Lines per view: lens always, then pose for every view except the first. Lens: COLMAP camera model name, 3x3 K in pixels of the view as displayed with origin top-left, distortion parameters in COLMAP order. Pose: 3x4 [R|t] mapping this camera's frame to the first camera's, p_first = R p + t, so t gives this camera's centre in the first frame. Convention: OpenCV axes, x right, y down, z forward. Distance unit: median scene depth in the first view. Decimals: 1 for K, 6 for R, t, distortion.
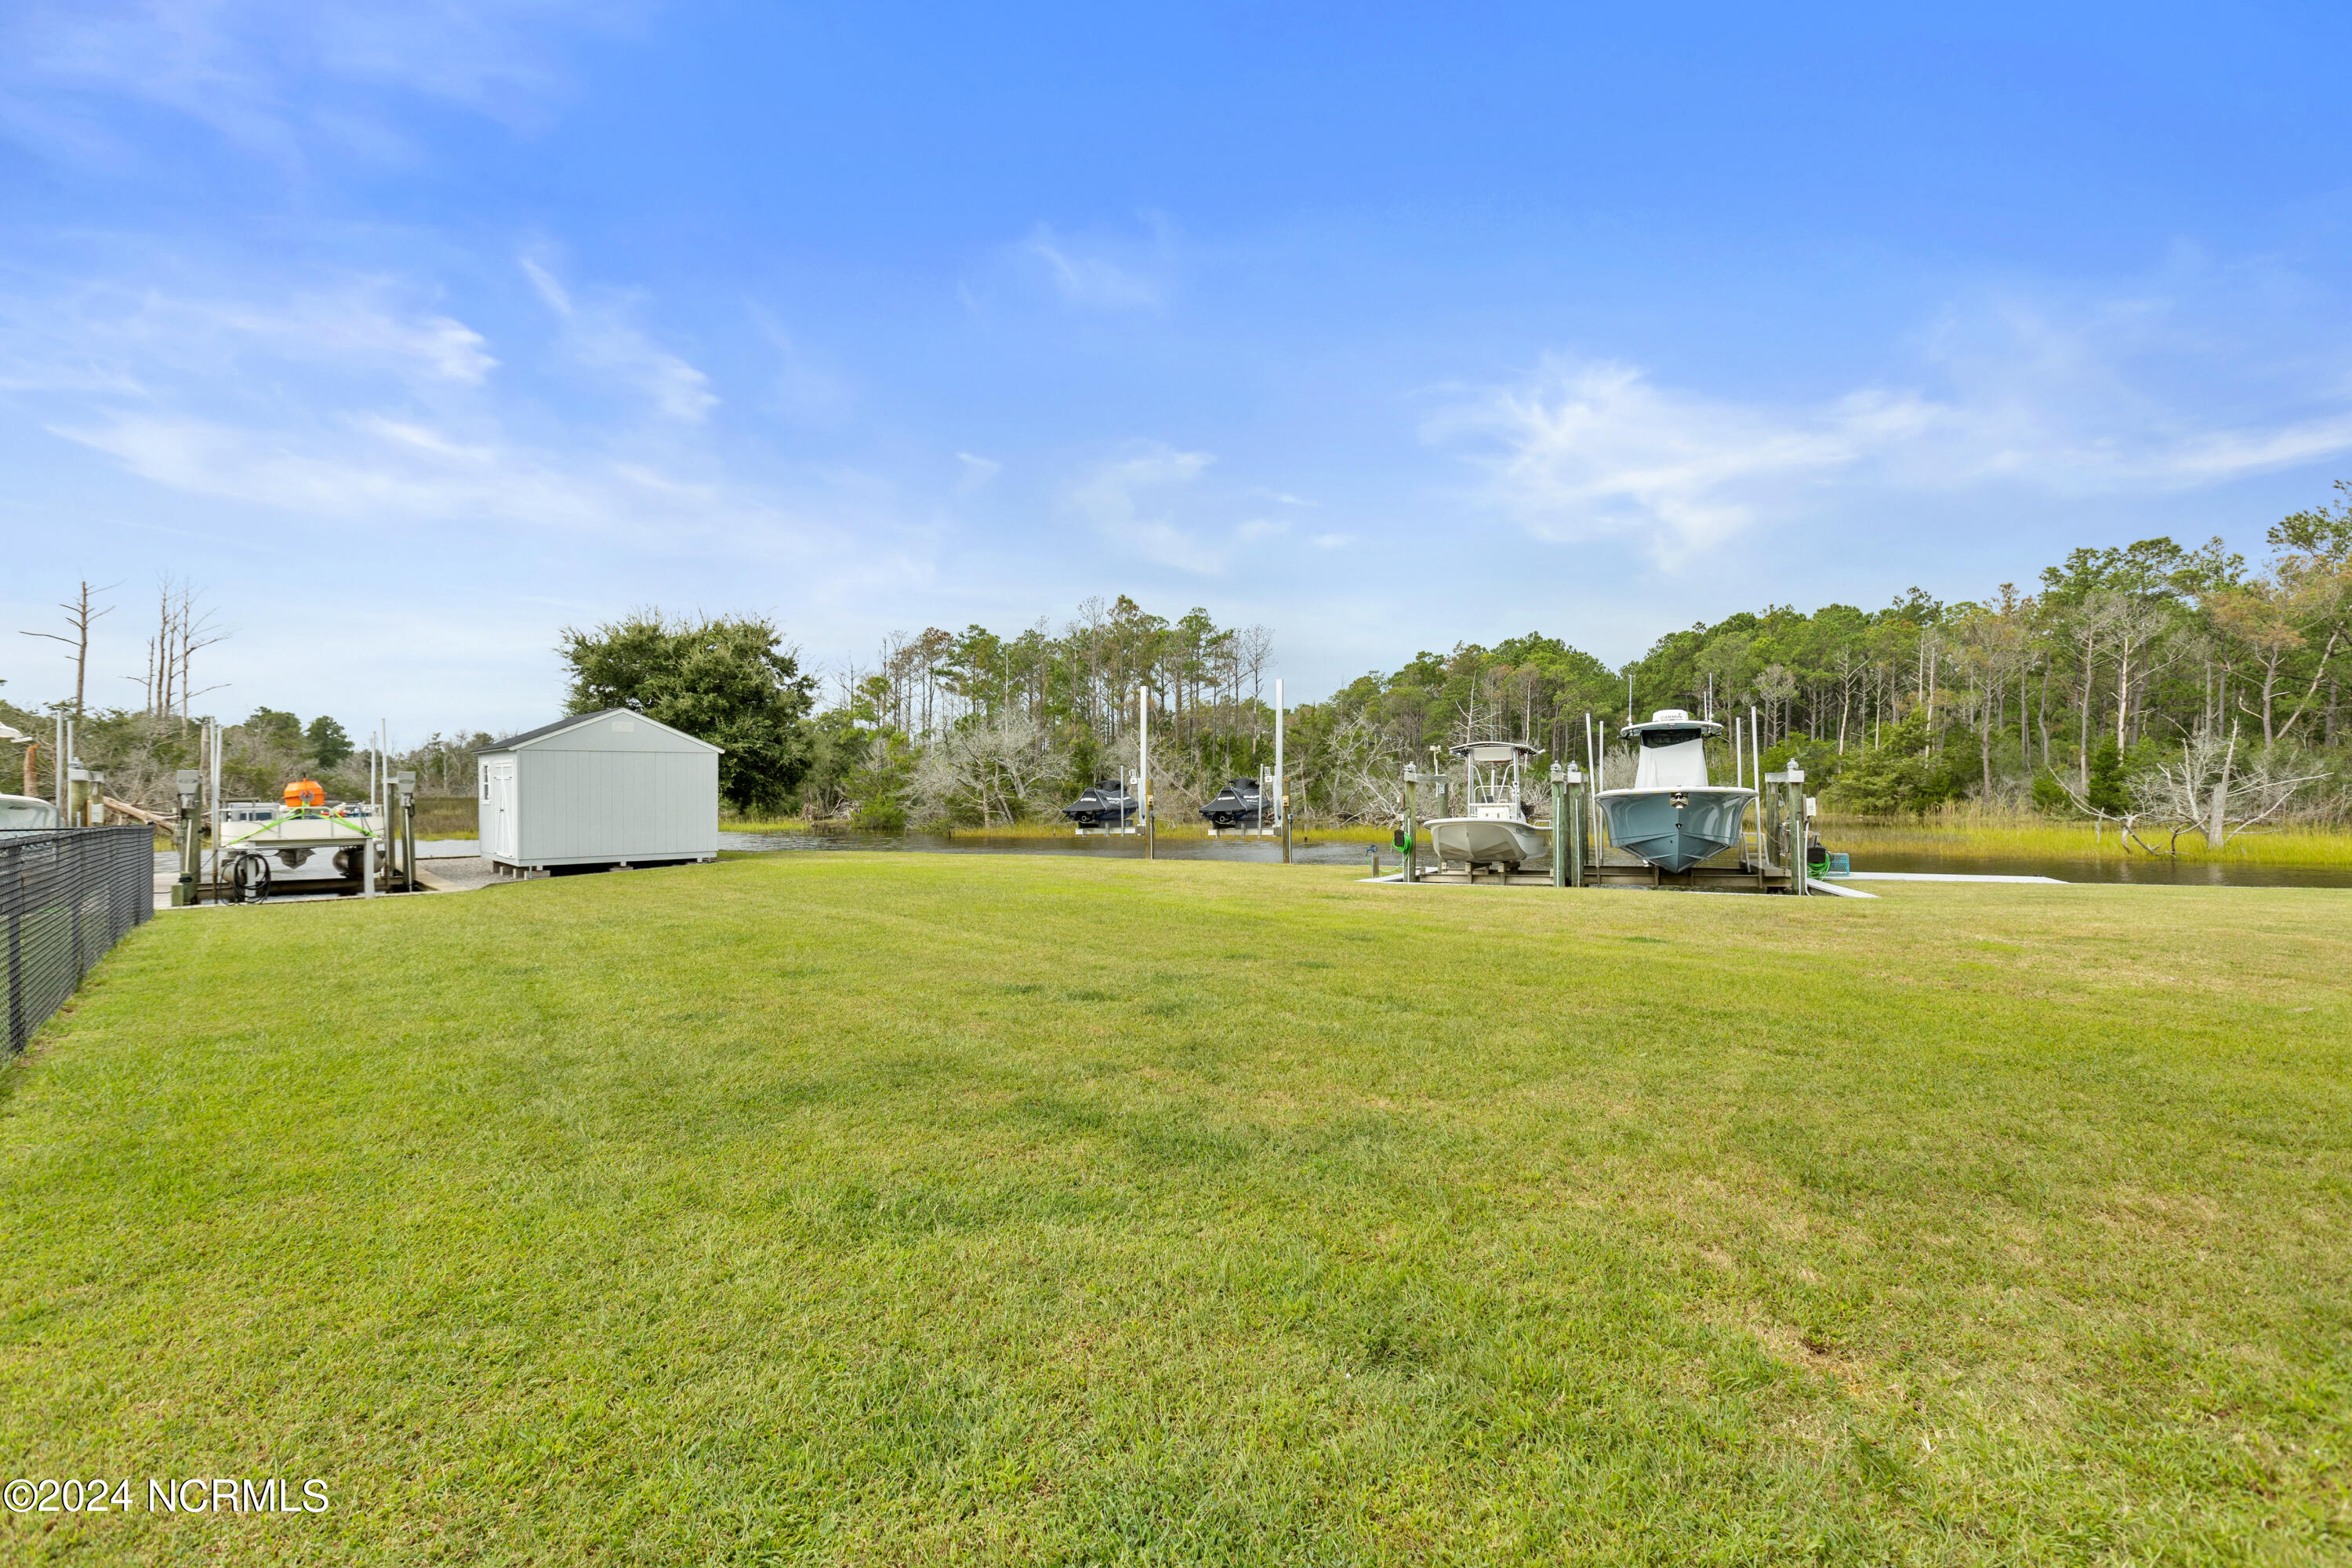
lens RADIAL K [[1095.6, 0, 1184.6], [0, 1095.6, 786.4], [0, 0, 1]] dist [-0.005776, 0.001090]
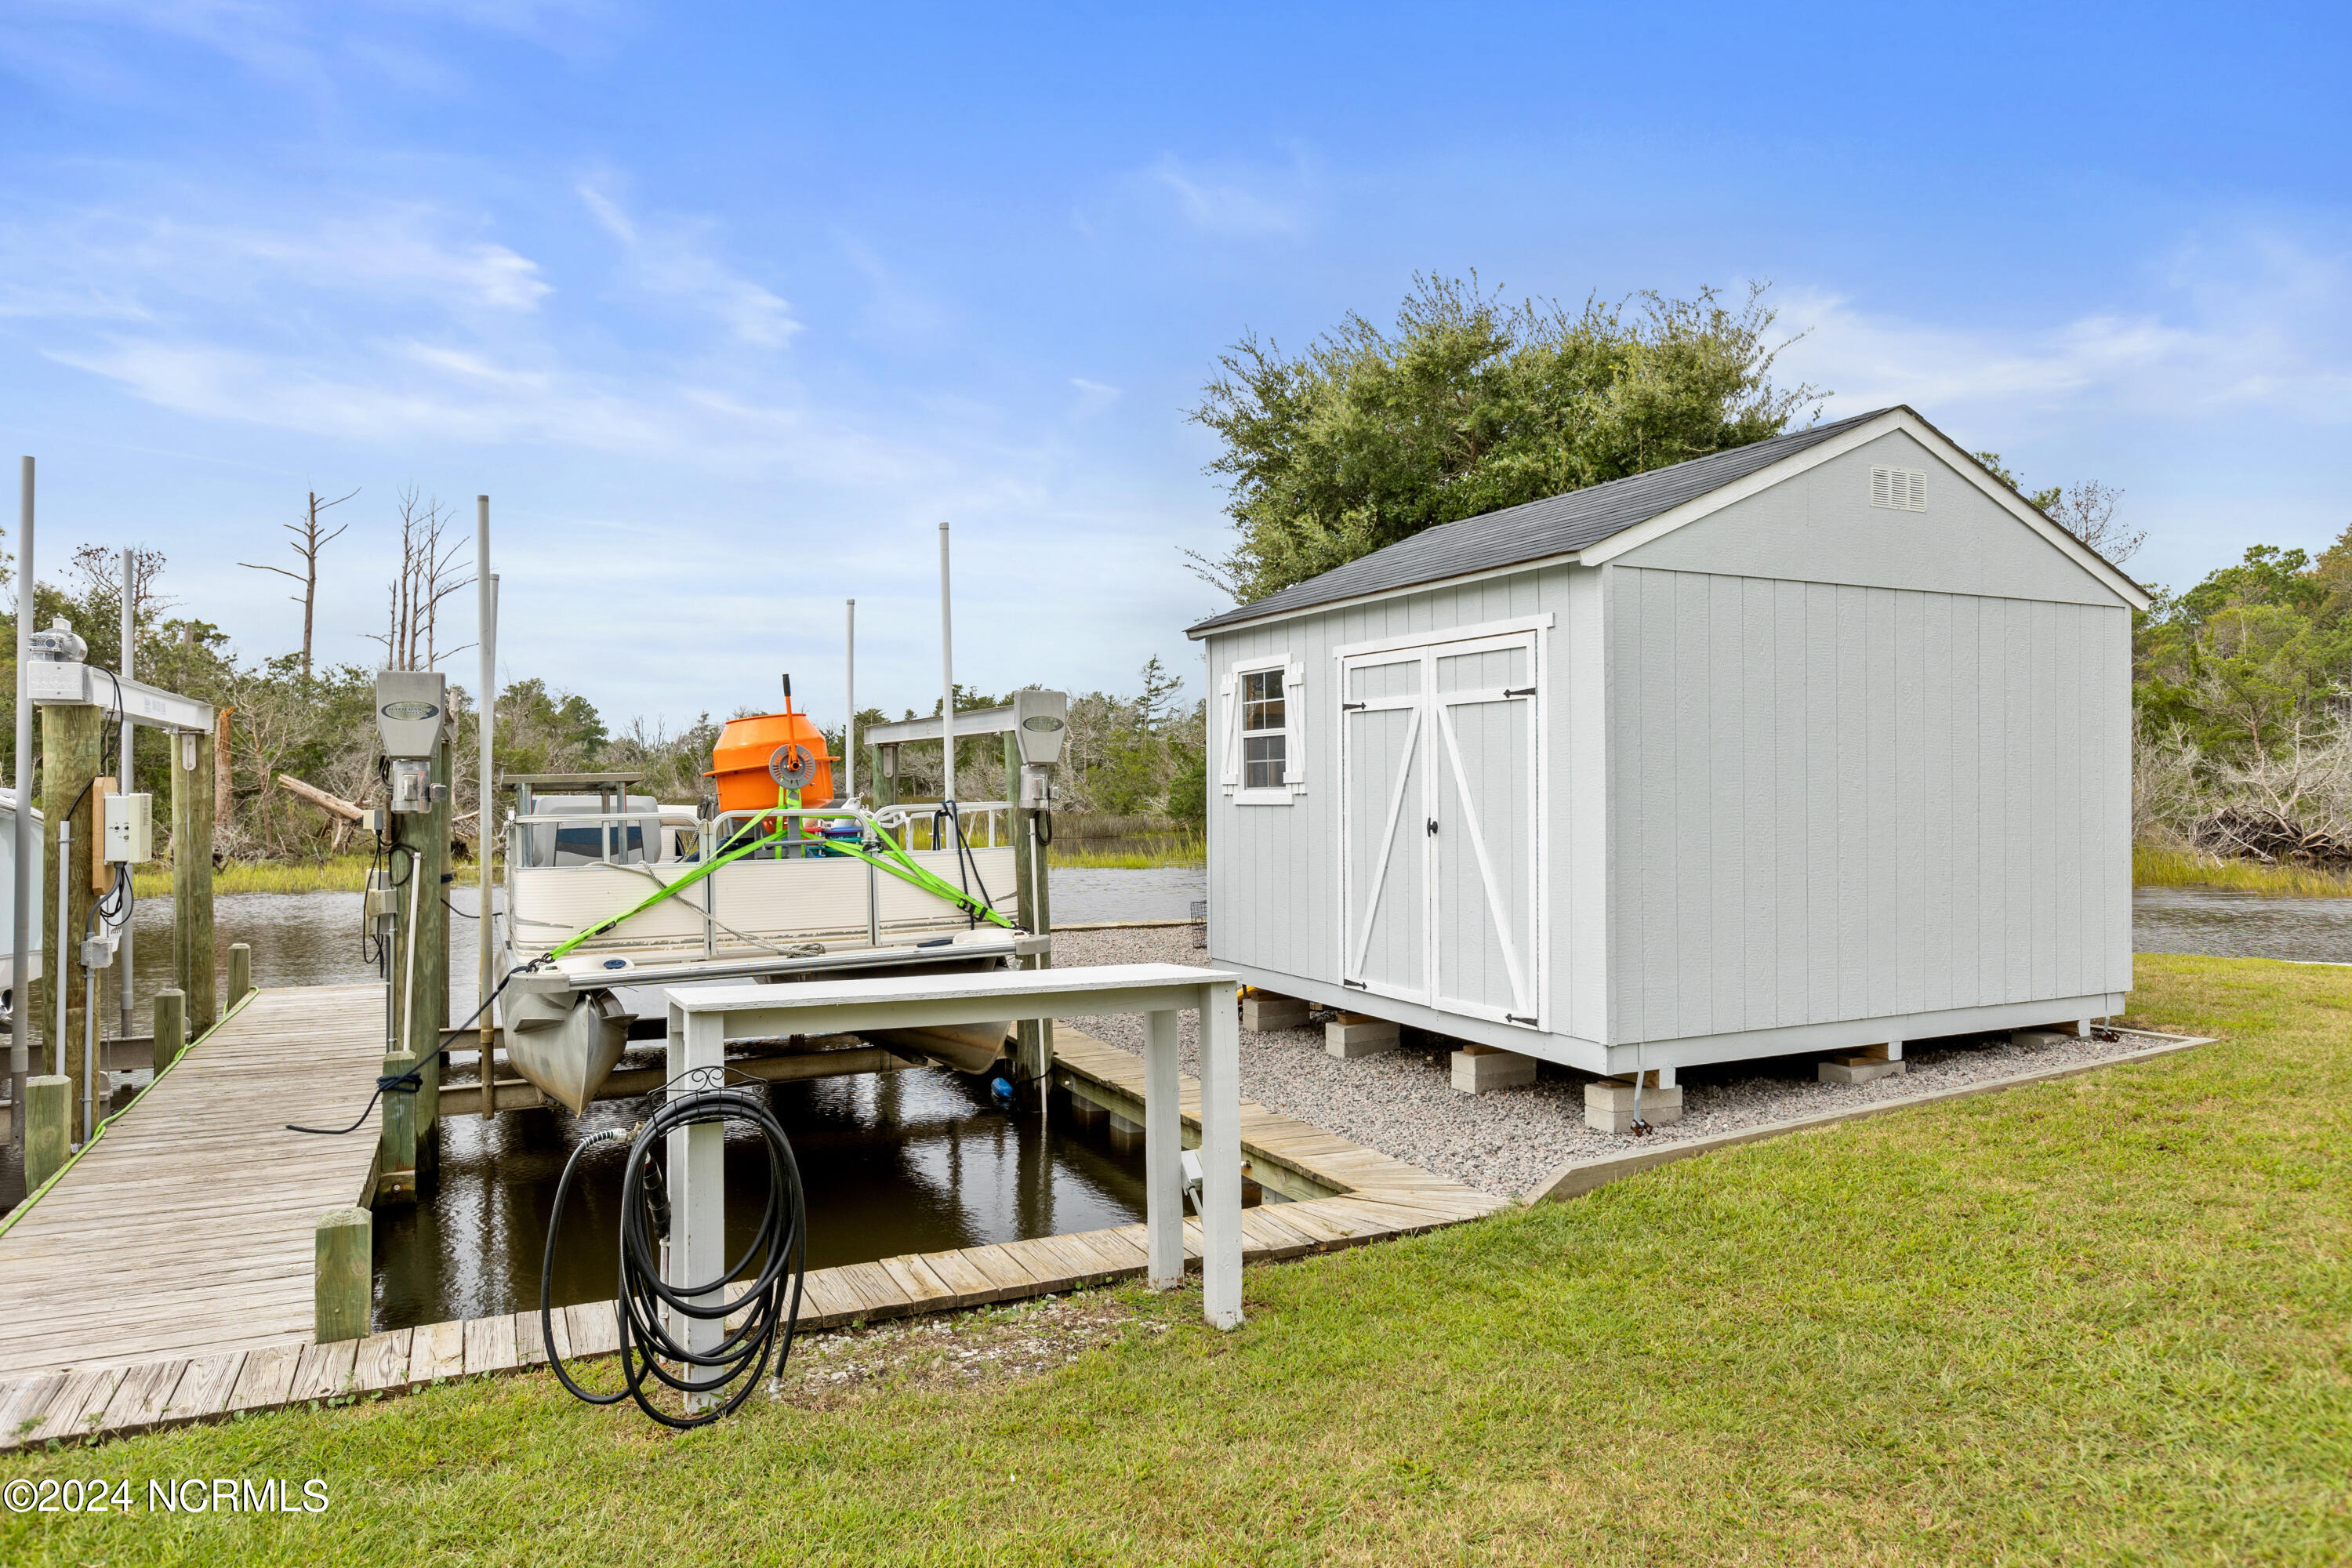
lens RADIAL K [[1495.9, 0, 1183.6], [0, 1495.9, 785.0], [0, 0, 1]] dist [0.006788, -0.001308]
pose [[0.961822, 0.002388, -0.273664, -0.182752], [-0.002929, 0.999994, -0.001566, 0.003987], [0.273659, 0.002308, 0.961824, 0.202447]]
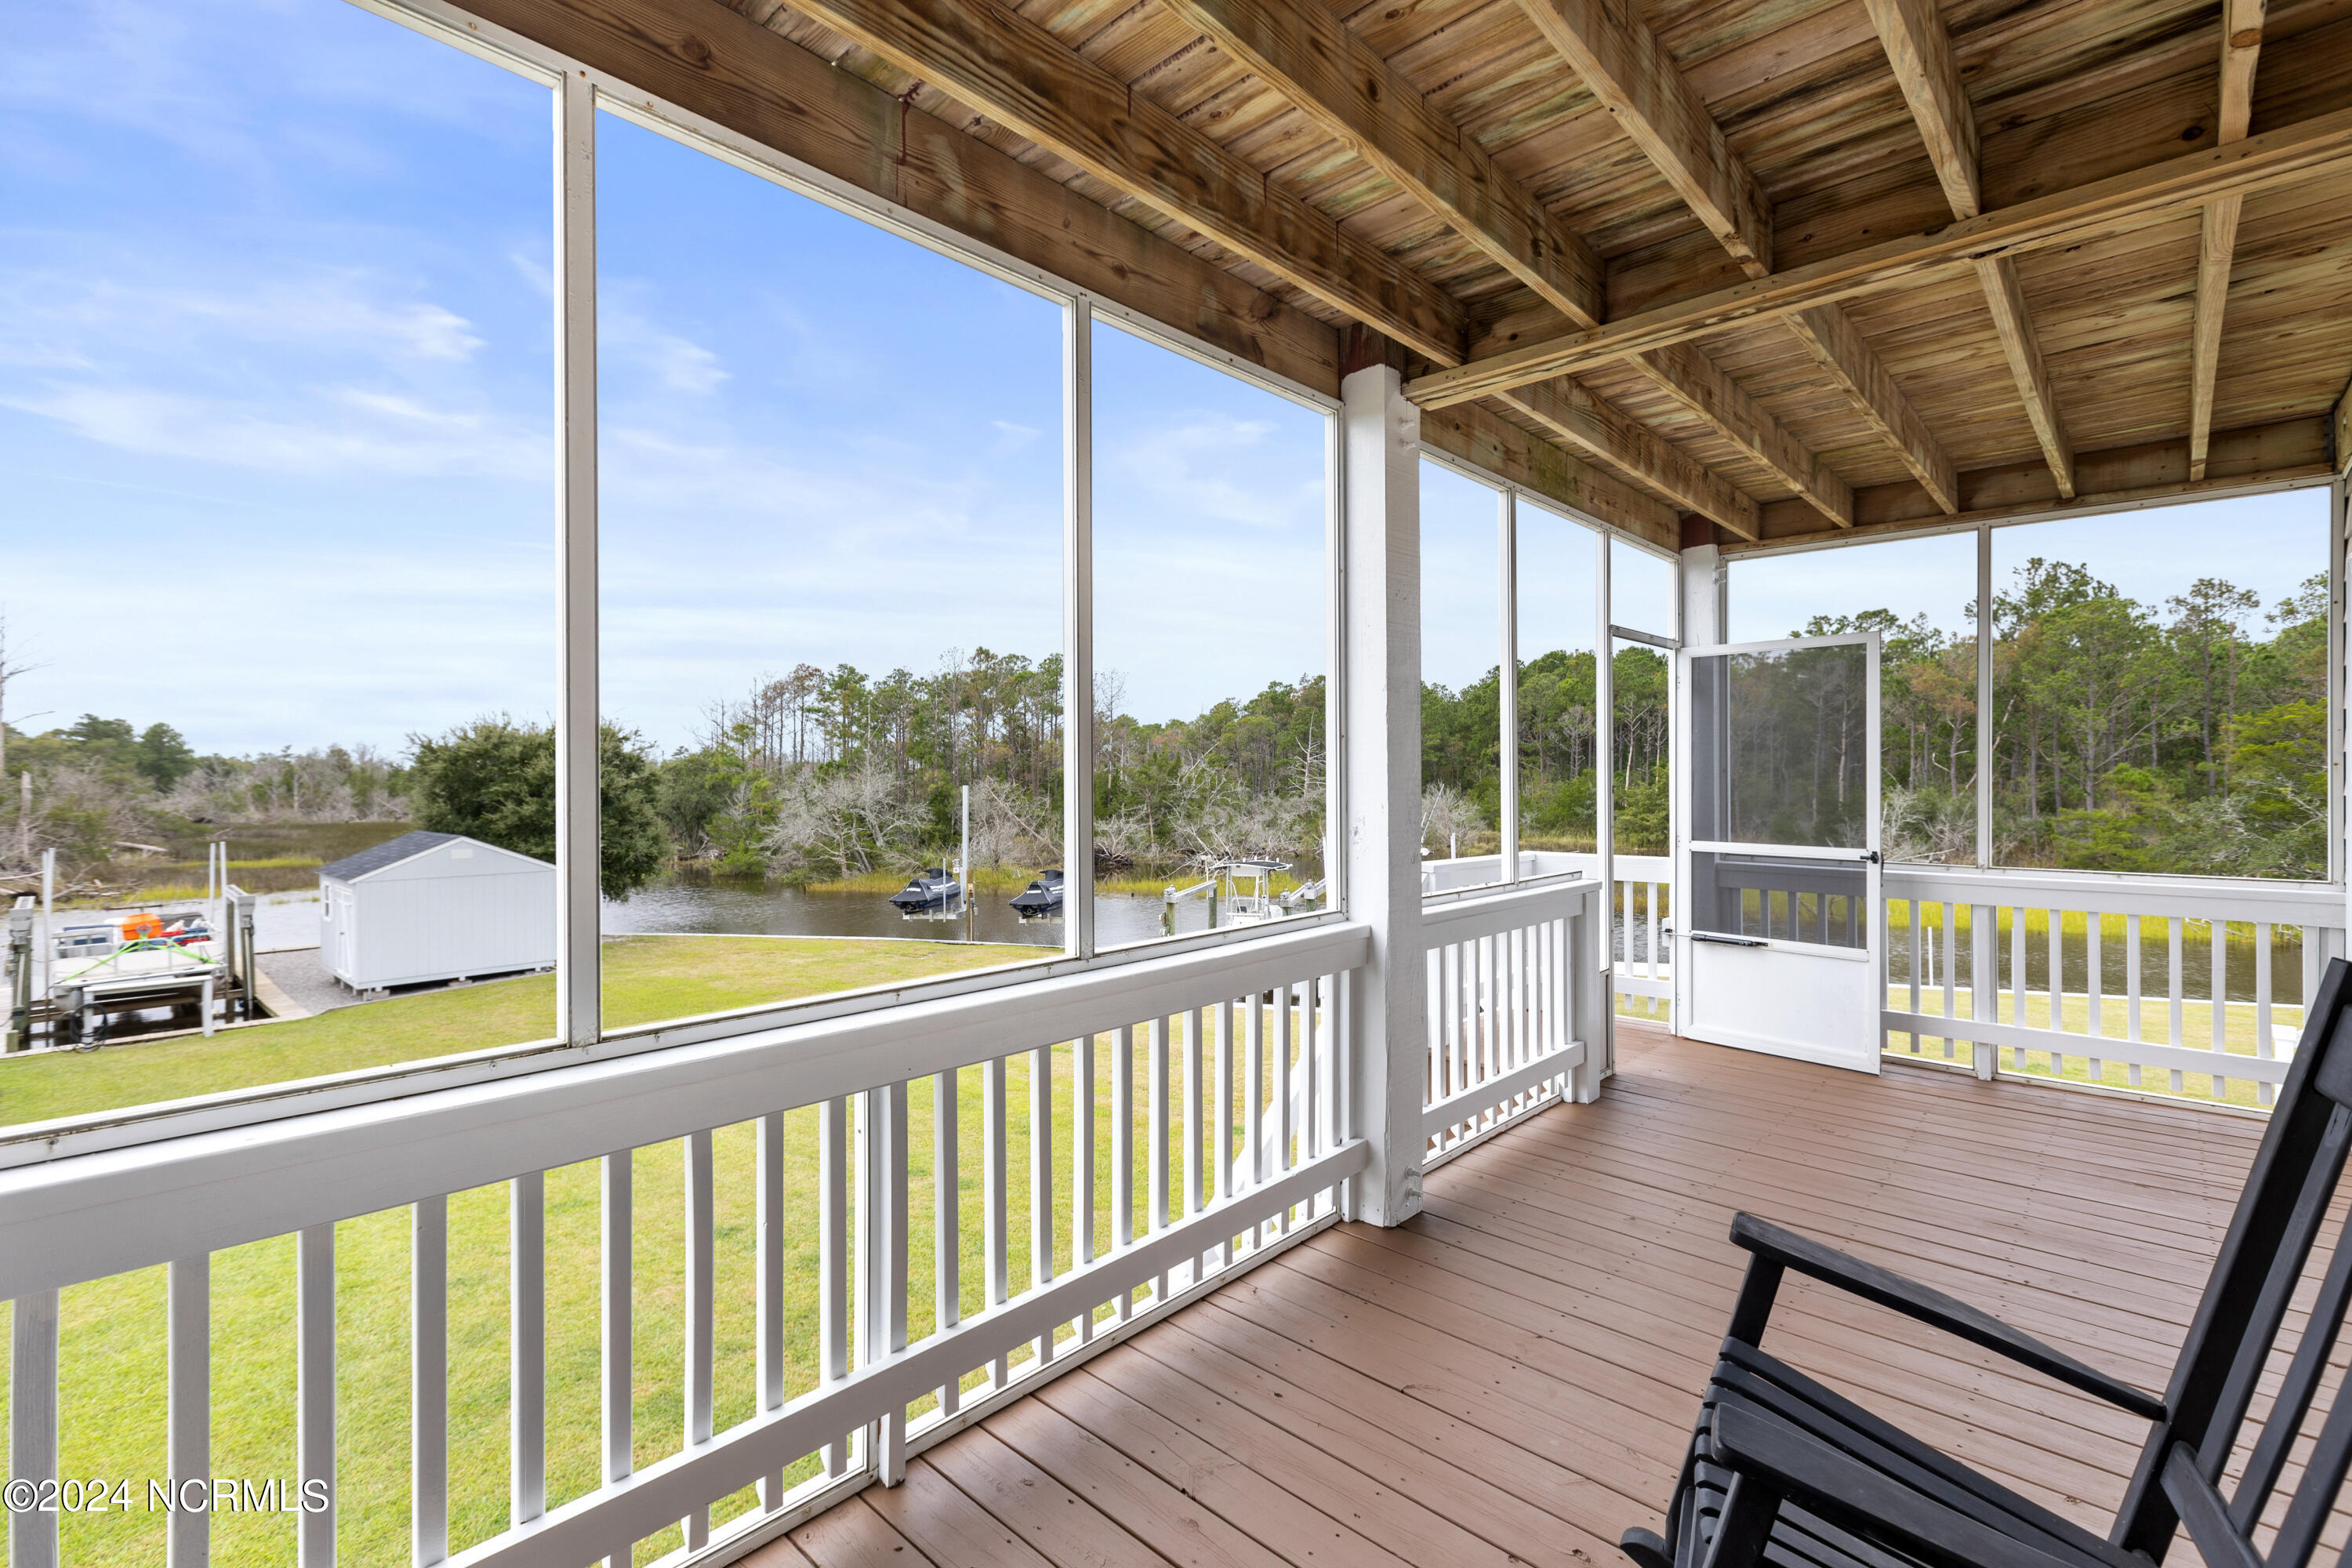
lens RADIAL K [[1048.1, 0, 1183.5], [0, 1048.1, 777.2], [0, 0, 1]] dist [0.000130, -0.000862]
pose [[0.994283, 0.000886, 0.106772, 0.029814], [-0.000149, 0.999976, -0.006906, -0.039407], [-0.106776, 0.006850, 0.994260, -0.039082]]
